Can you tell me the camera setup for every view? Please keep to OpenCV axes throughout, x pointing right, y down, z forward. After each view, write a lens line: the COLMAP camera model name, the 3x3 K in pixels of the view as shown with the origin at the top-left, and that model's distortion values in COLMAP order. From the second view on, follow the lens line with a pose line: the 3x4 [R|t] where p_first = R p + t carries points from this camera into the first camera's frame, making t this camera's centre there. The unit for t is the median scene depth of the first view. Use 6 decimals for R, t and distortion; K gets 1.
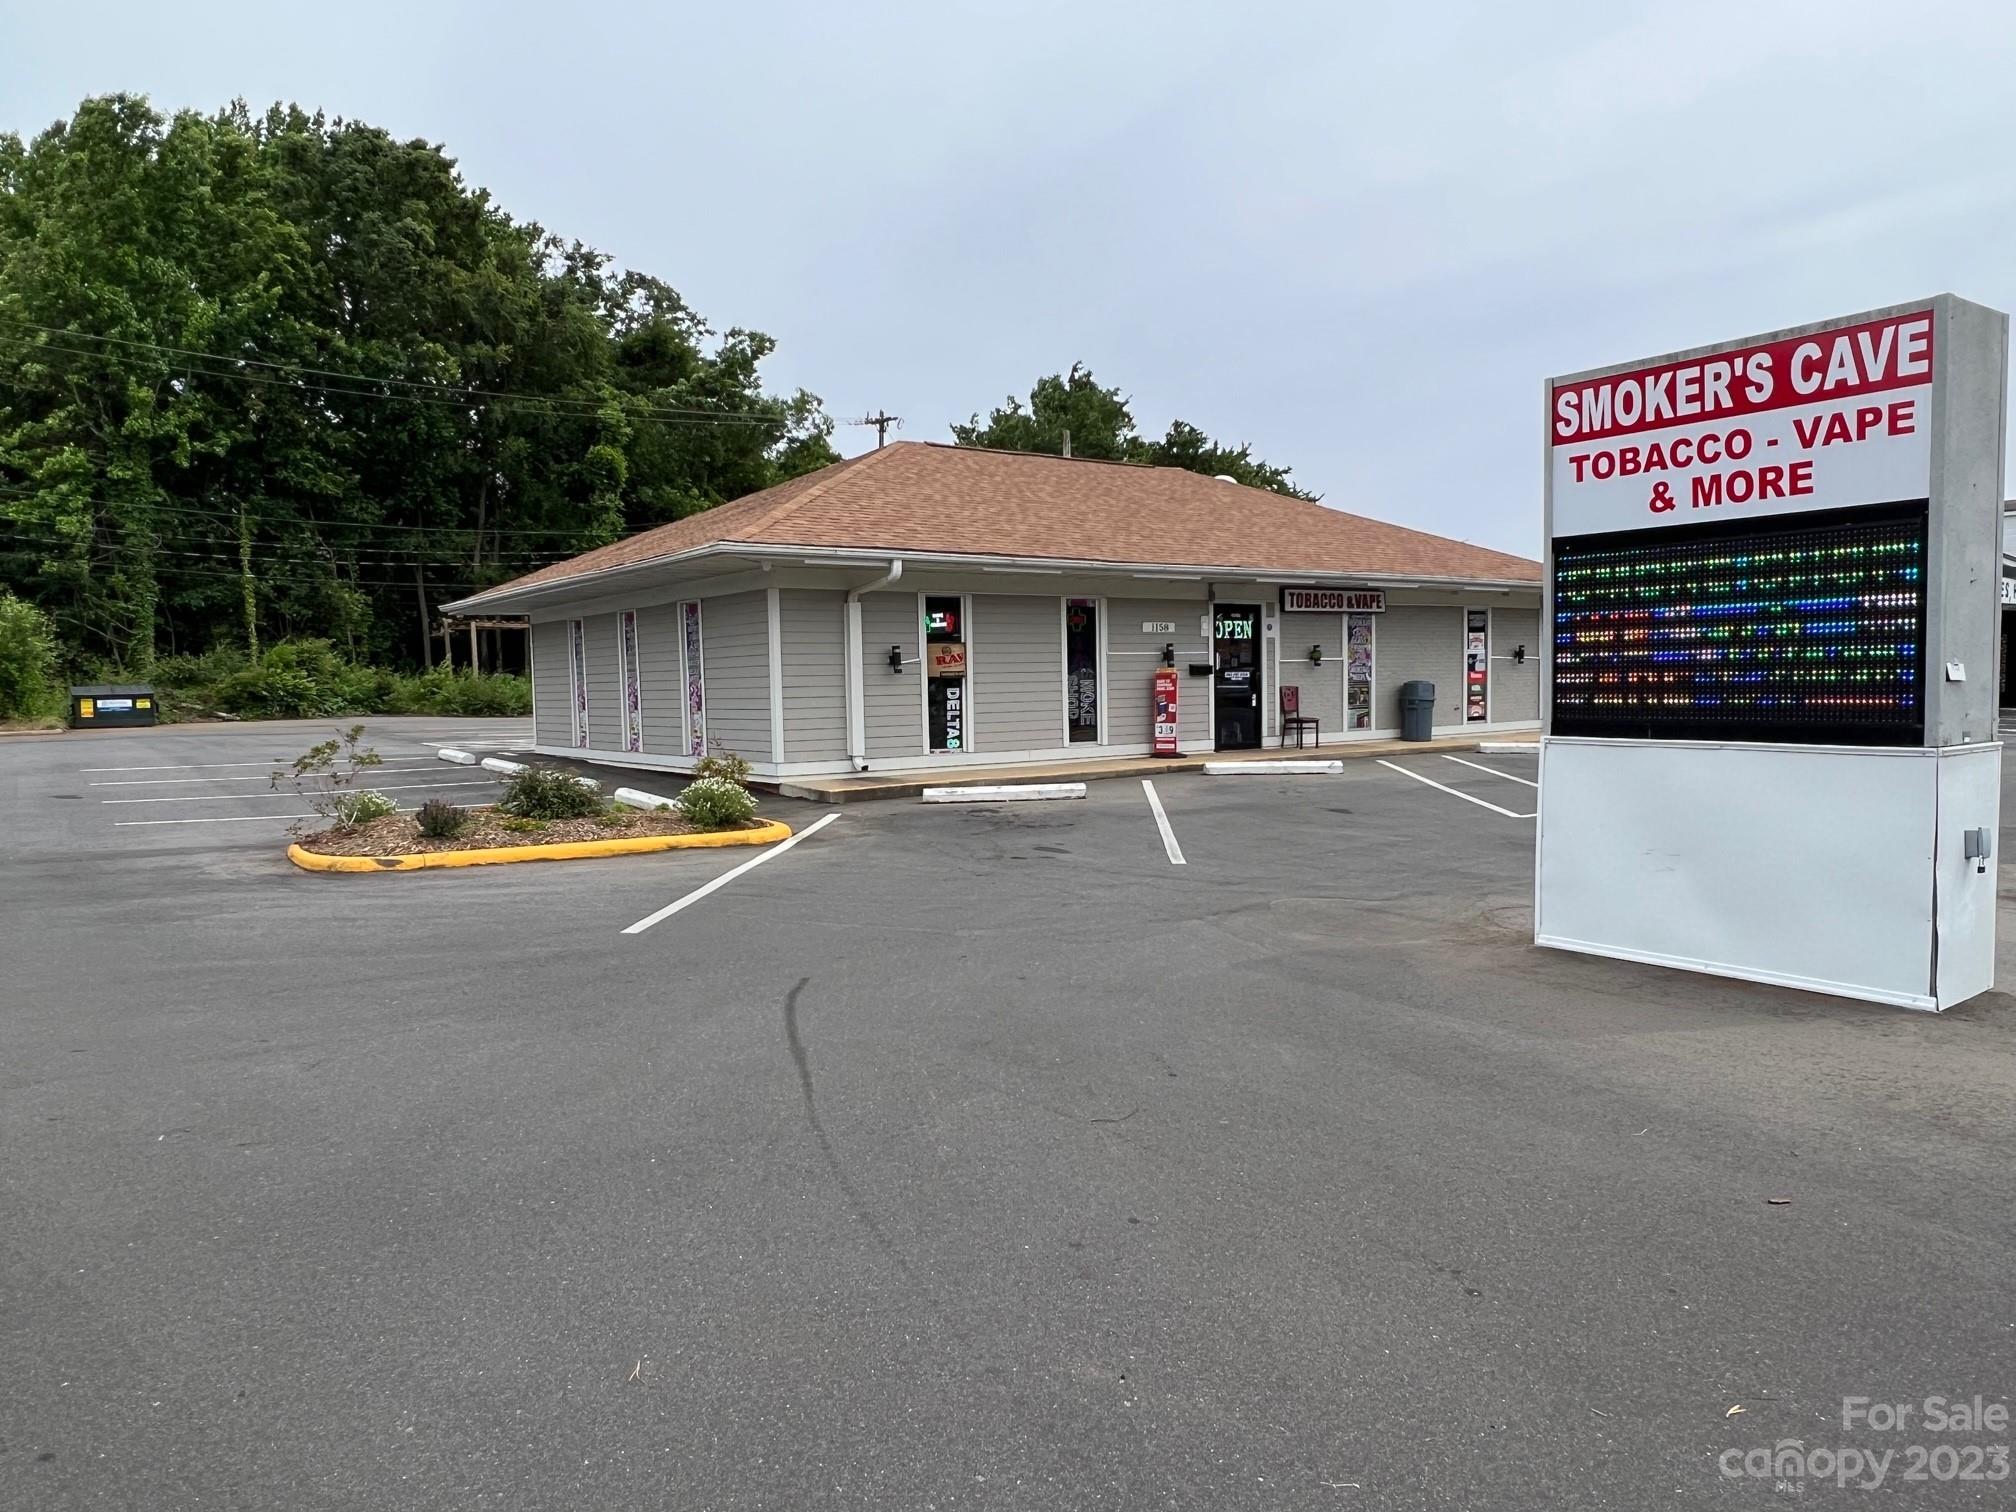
lens RADIAL K [[1356.2, 0, 1002.6], [0, 1356.2, 756.2], [0, 0, 1]] dist [-0.001221, 0.003338]
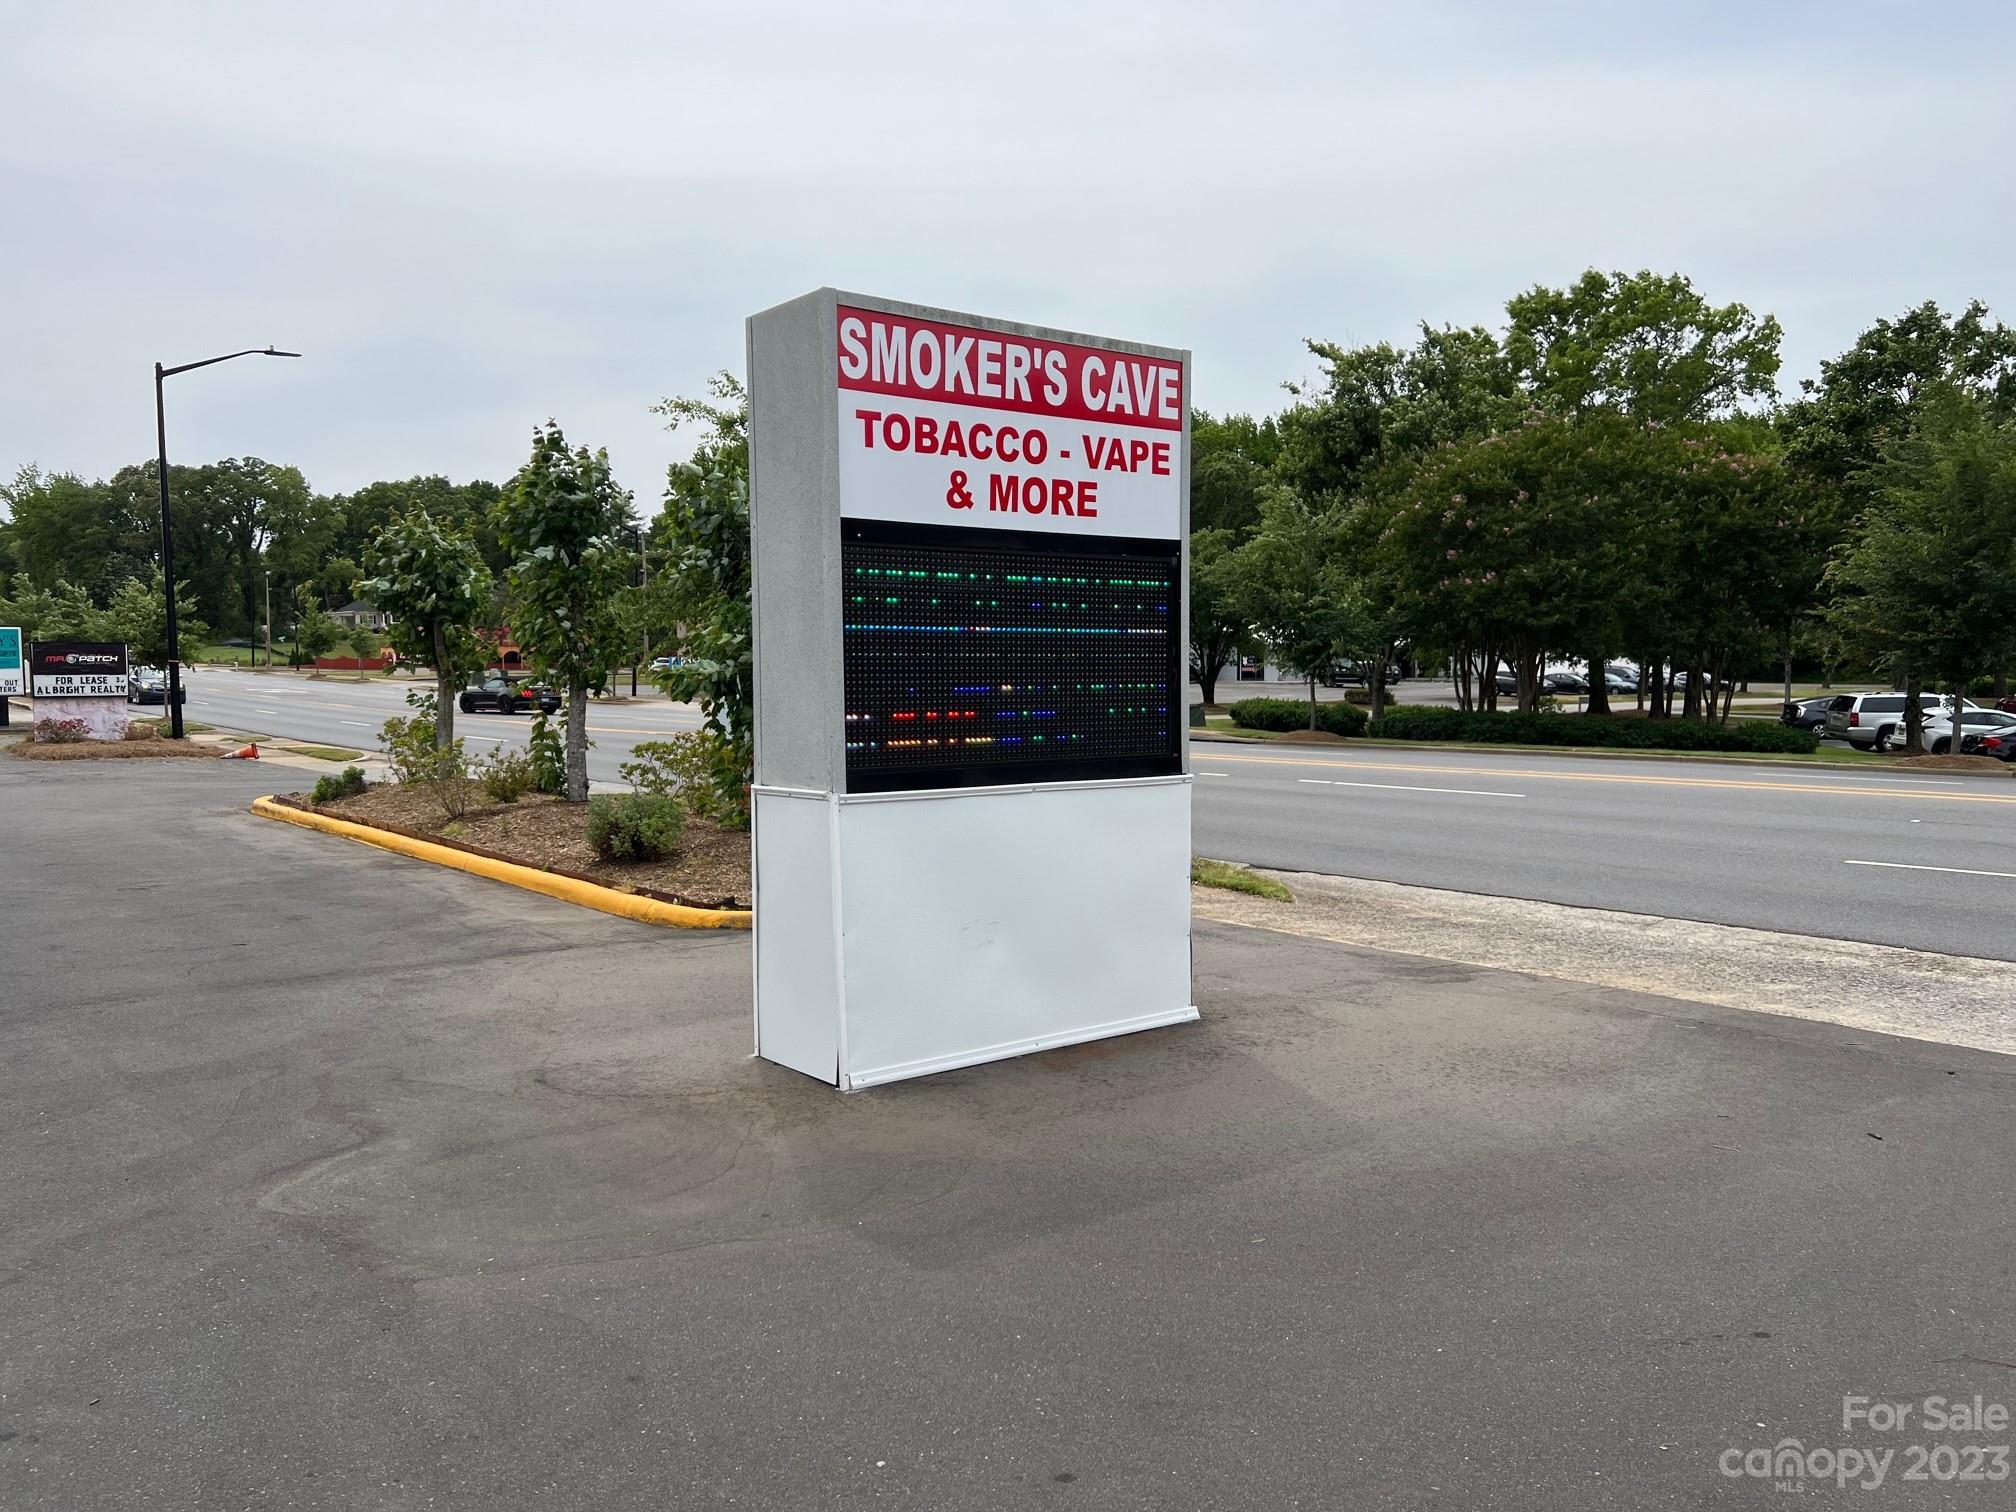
lens RADIAL K [[1542.9, 0, 1025.2], [0, 1542.9, 769.9], [0, 0, 1]] dist [0.064205, -0.066813]
pose [[-0.054344, -0.043657, 0.997567, -0.141057], [0.062312, 0.996948, 0.047024, -0.020840], [-0.996576, 0.064716, -0.051458, 0.324289]]
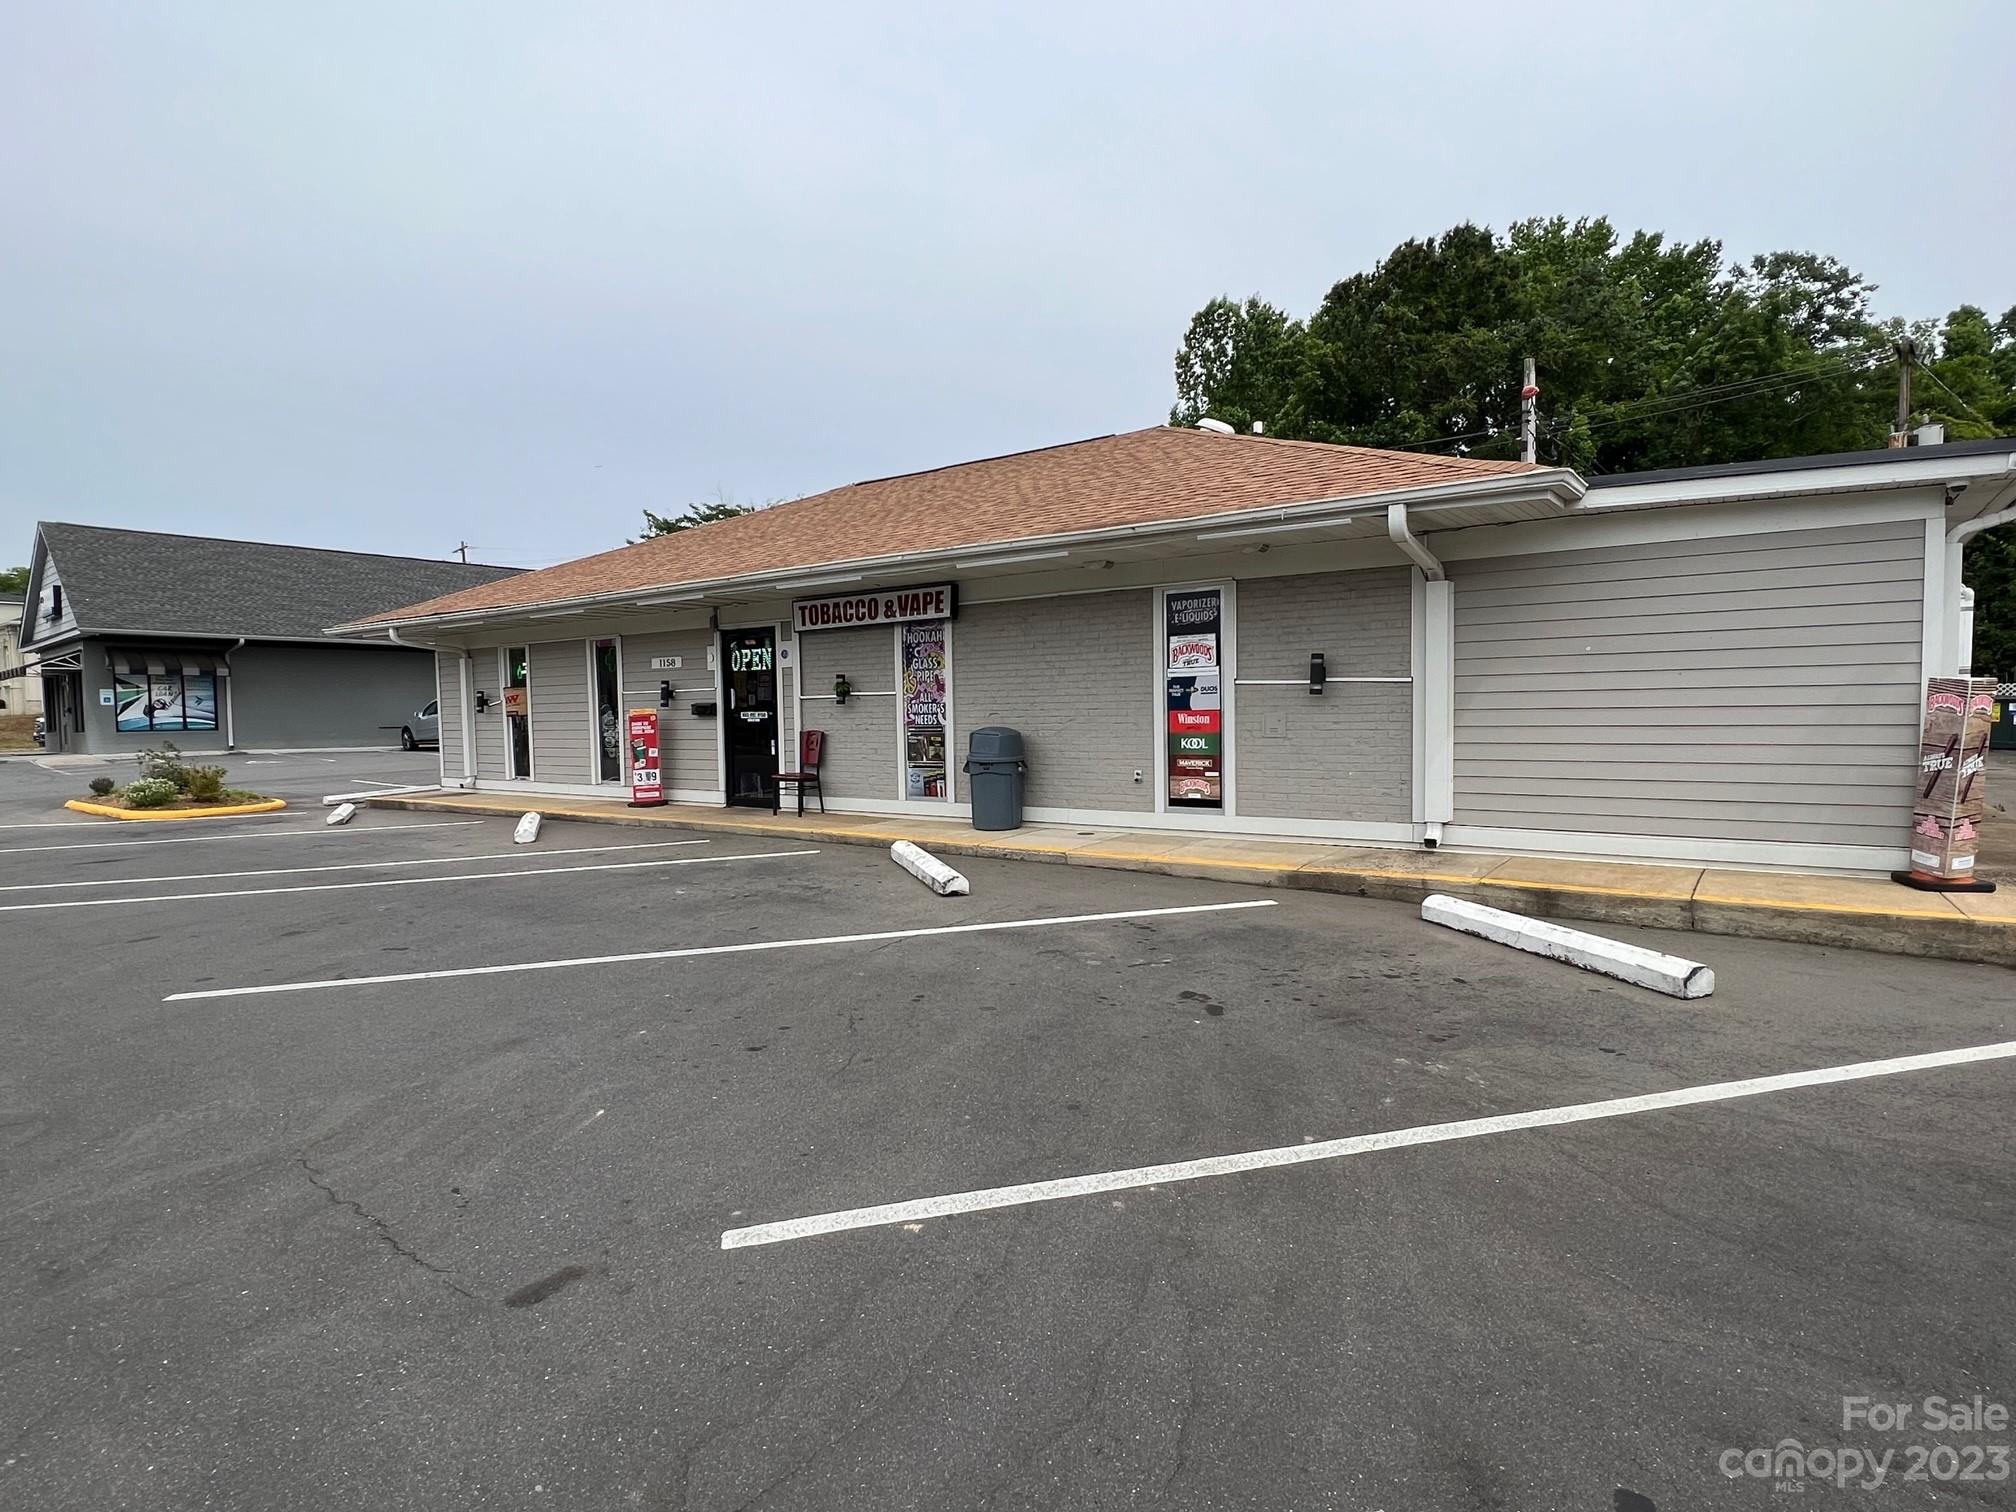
lens RADIAL K [[1055.6, 0, 1018.8], [0, 1055.6, 777.0], [0, 0, 1]] dist [-0.014745, -0.000447]
pose [[0.321694, 0.069647, -0.944279, 0.821401], [-0.046896, 0.997239, 0.057576, -0.067040], [0.945682, 0.025761, 0.324072, 0.945786]]
